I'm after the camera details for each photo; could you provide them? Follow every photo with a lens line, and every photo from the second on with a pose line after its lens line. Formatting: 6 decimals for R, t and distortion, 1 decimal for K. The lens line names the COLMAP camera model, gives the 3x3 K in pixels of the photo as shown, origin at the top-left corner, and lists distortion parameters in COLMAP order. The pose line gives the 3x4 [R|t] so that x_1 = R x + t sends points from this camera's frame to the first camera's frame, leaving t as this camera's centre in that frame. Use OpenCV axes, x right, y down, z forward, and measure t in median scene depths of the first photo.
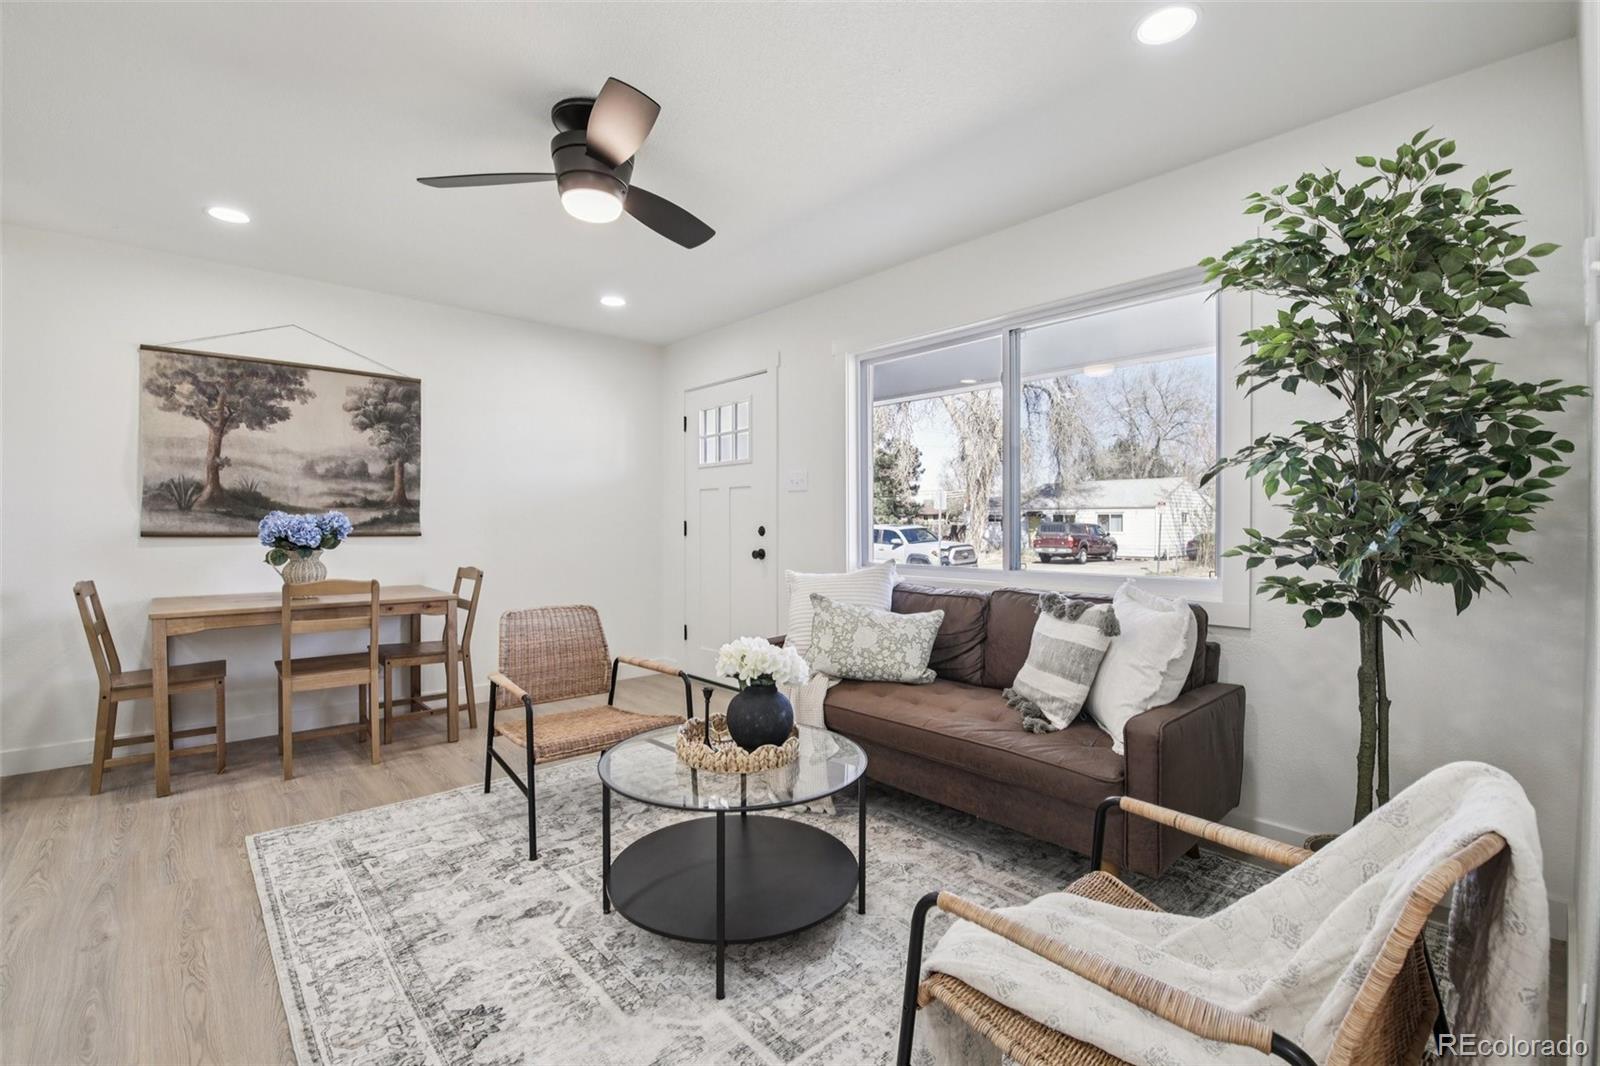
lens RADIAL K [[706.3, 0, 798.9], [0, 706.3, 525.2], [0, 0, 1]] dist [0.000481, -0.009035]
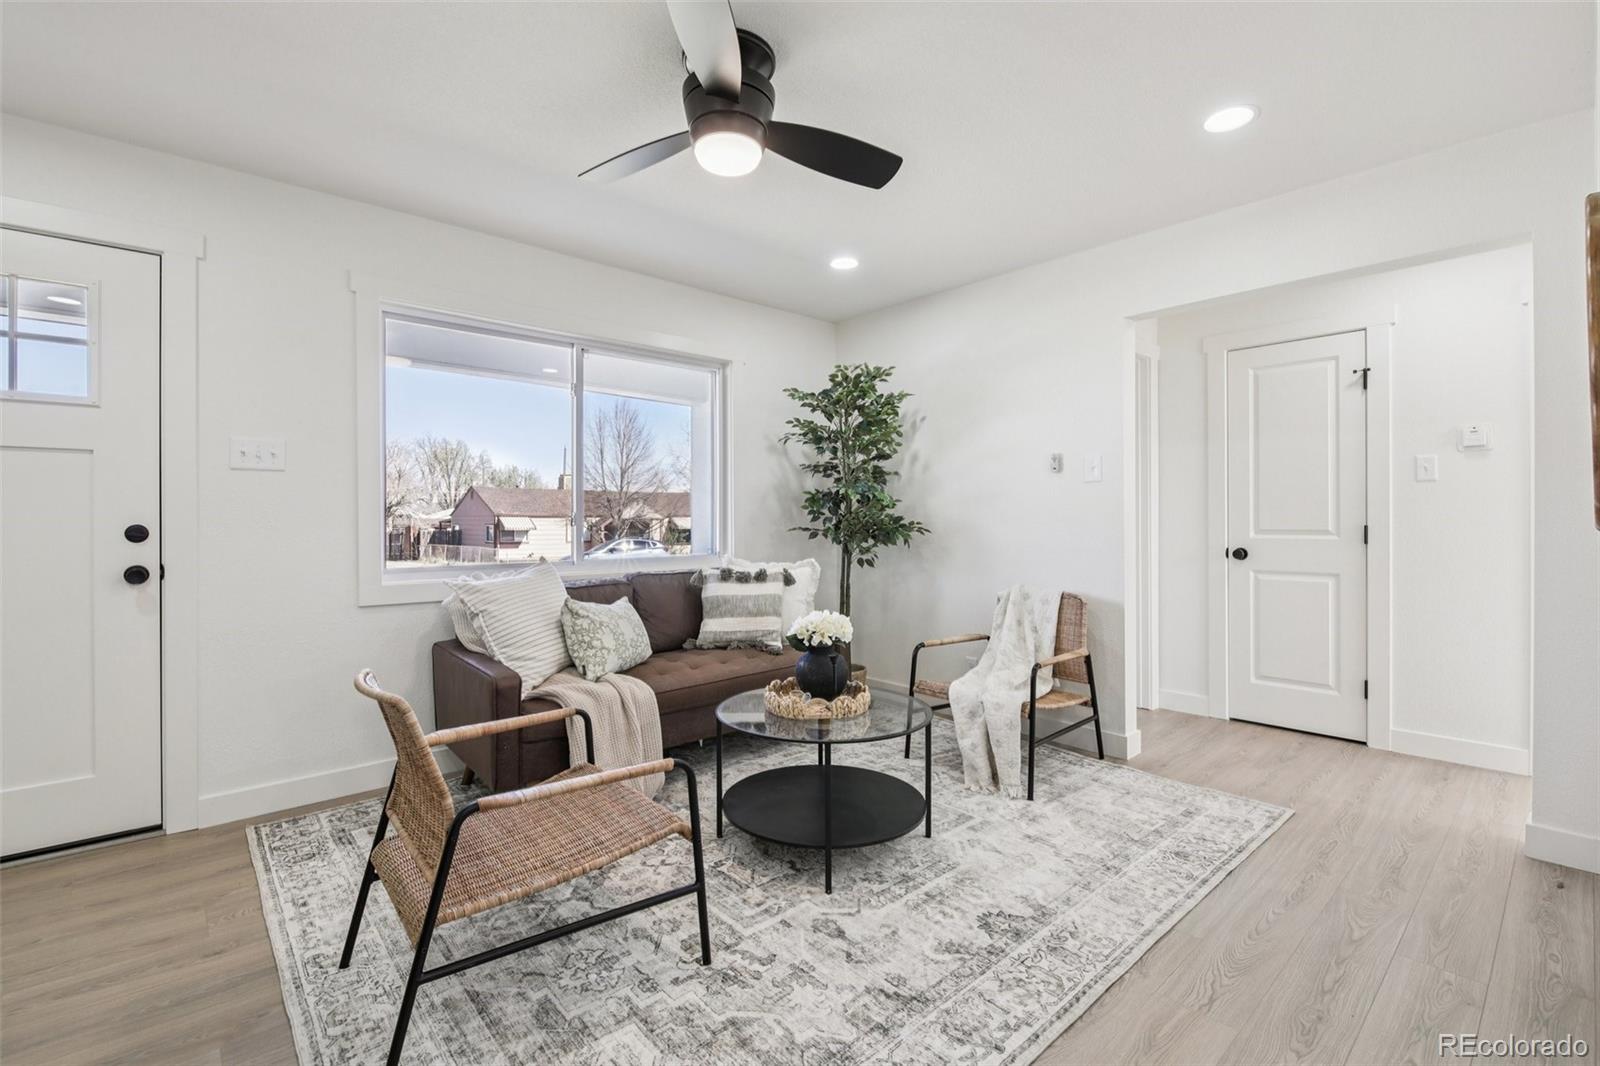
lens RADIAL K [[692.2, 0, 793.2], [0, 692.2, 524.0], [0, 0, 1]] dist [0.000194, -0.008742]
pose [[0.006299, -0.001694, 0.999979, -0.725450], [0.002636, 0.999995, 0.001677, 0.001369], [-0.999977, 0.002625, 0.006303, 0.585819]]
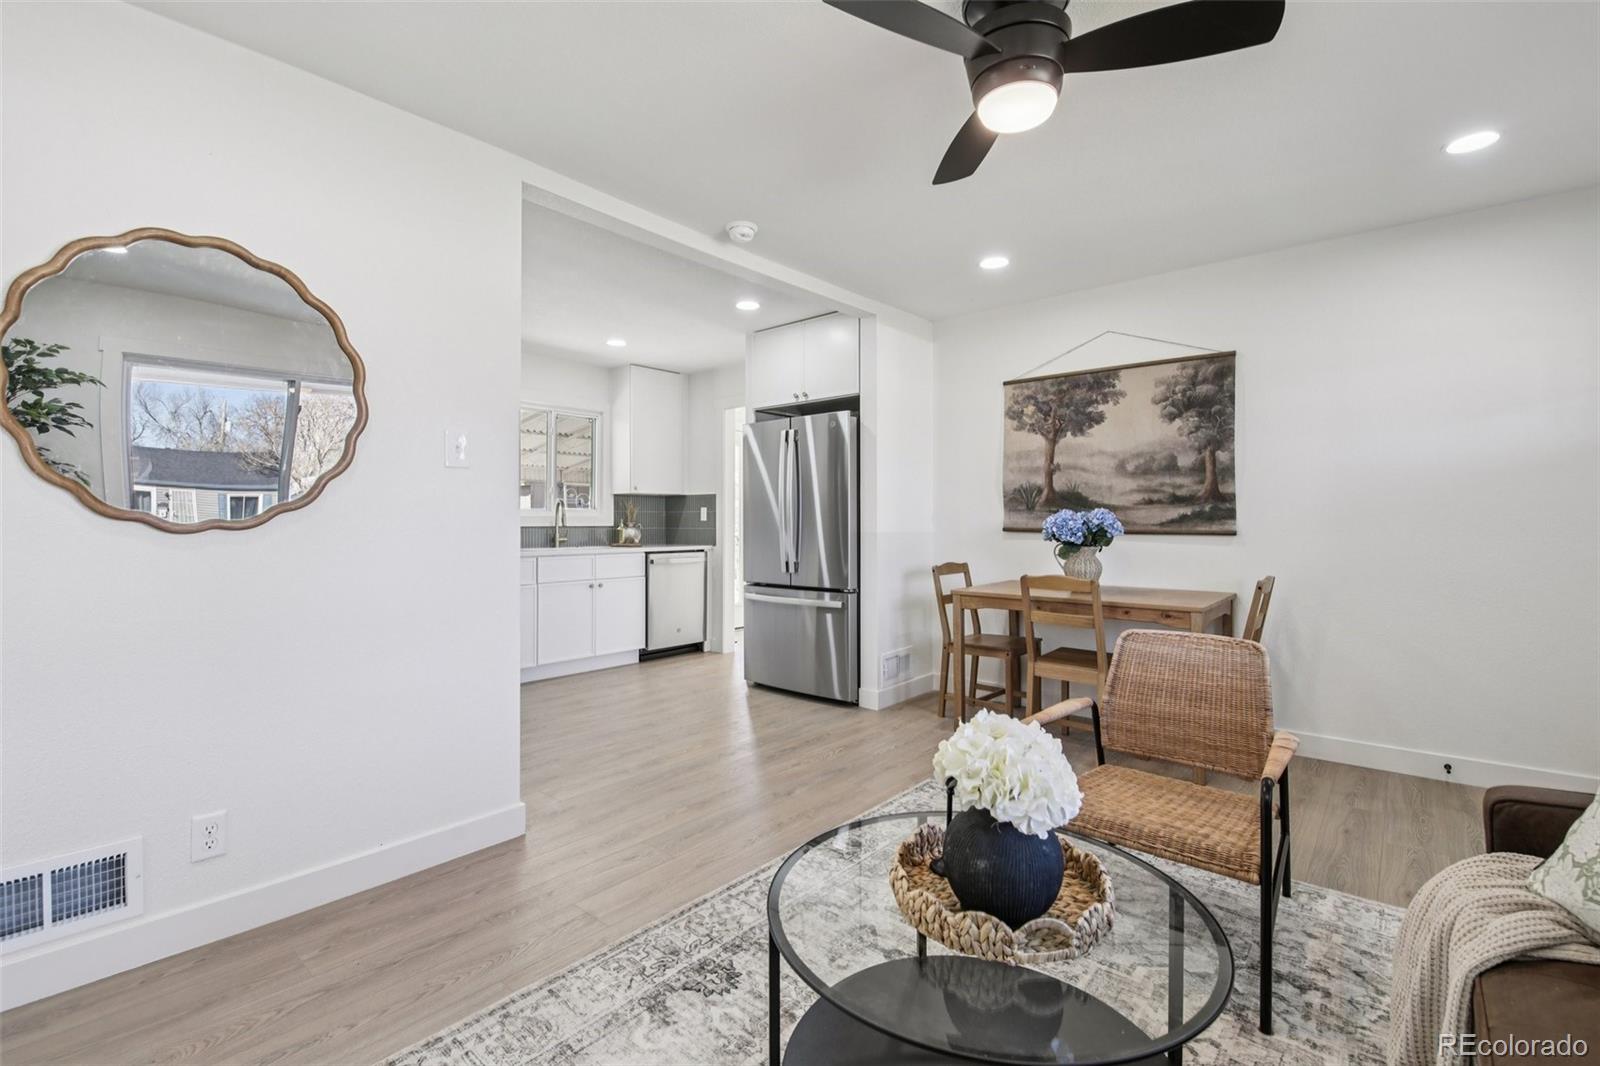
lens RADIAL K [[706.3, 0, 798.9], [0, 706.3, 525.2], [0, 0, 1]] dist [0.000481, -0.009035]
pose [[0.126185, 0.004281, -0.991997, 0.276253], [-0.000769, 0.999991, 0.004217, -0.000025], [0.992006, 0.000231, 0.126187, 0.428553]]
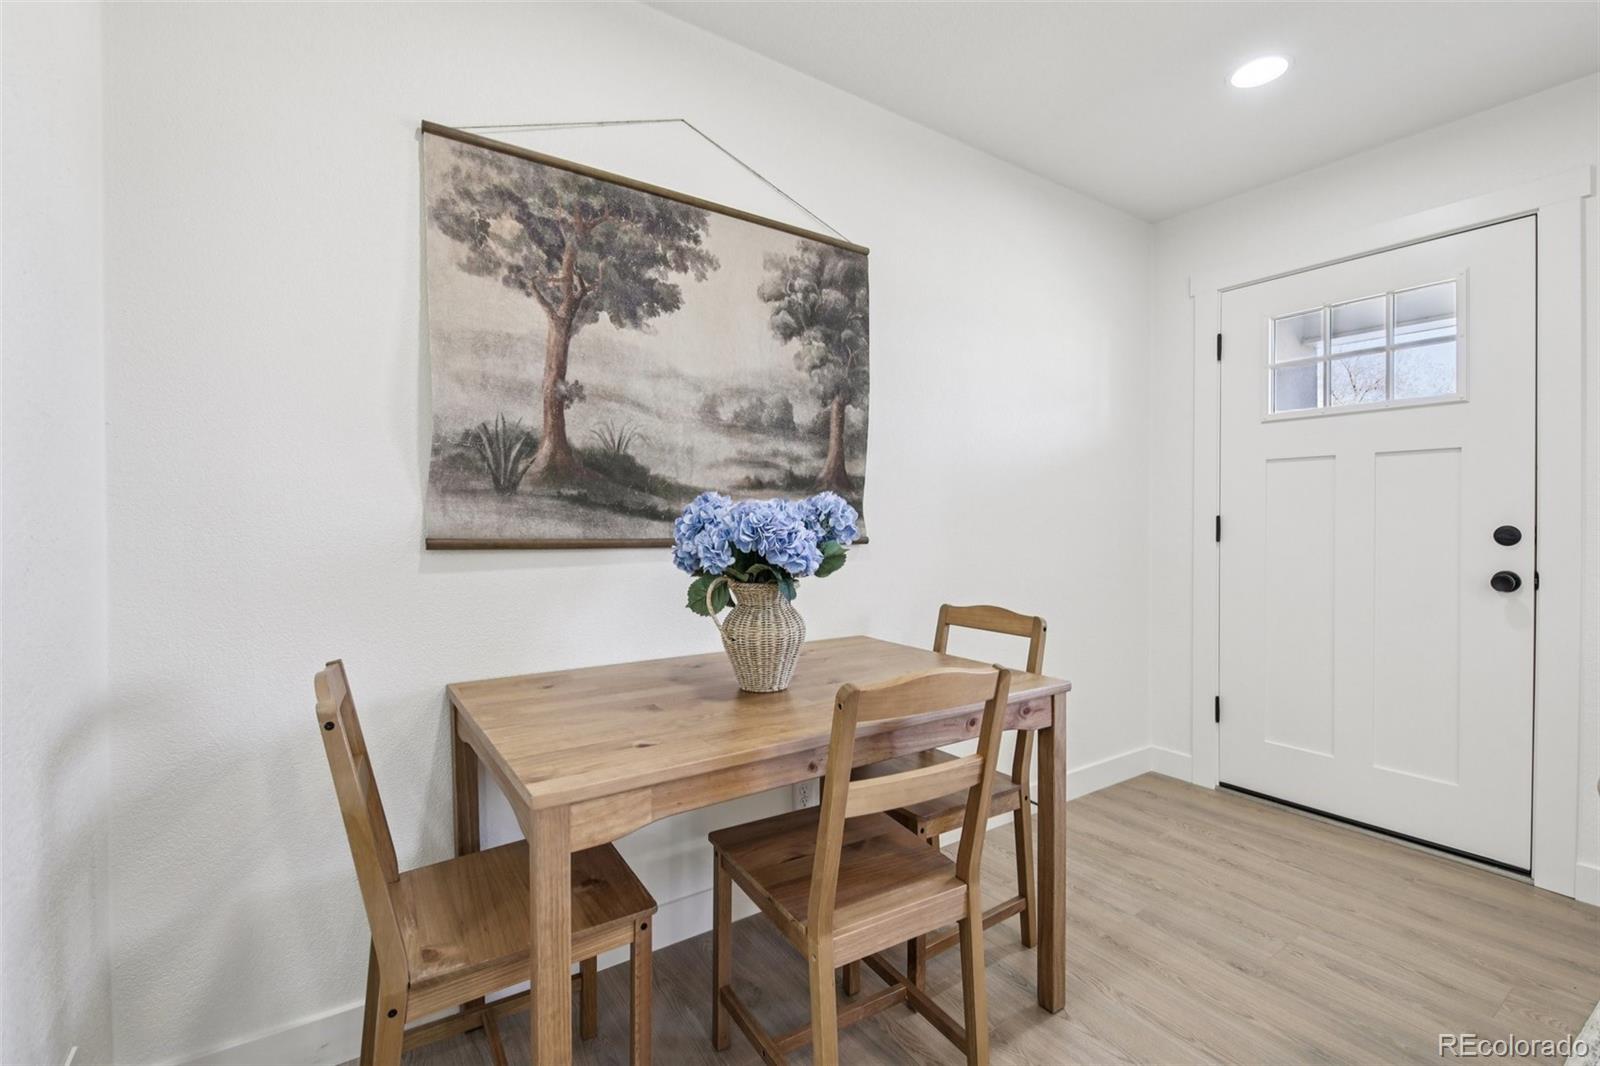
lens RADIAL K [[702.8, 0, 812.4], [0, 702.8, 525.2], [0, 0, 1]] dist [0.012408, -0.009313]
pose [[0.991730, 0.002285, -0.128320, -0.585888], [-0.001293, 0.999969, 0.007809, -0.003078], [0.128333, -0.007579, 0.991702, 0.538827]]
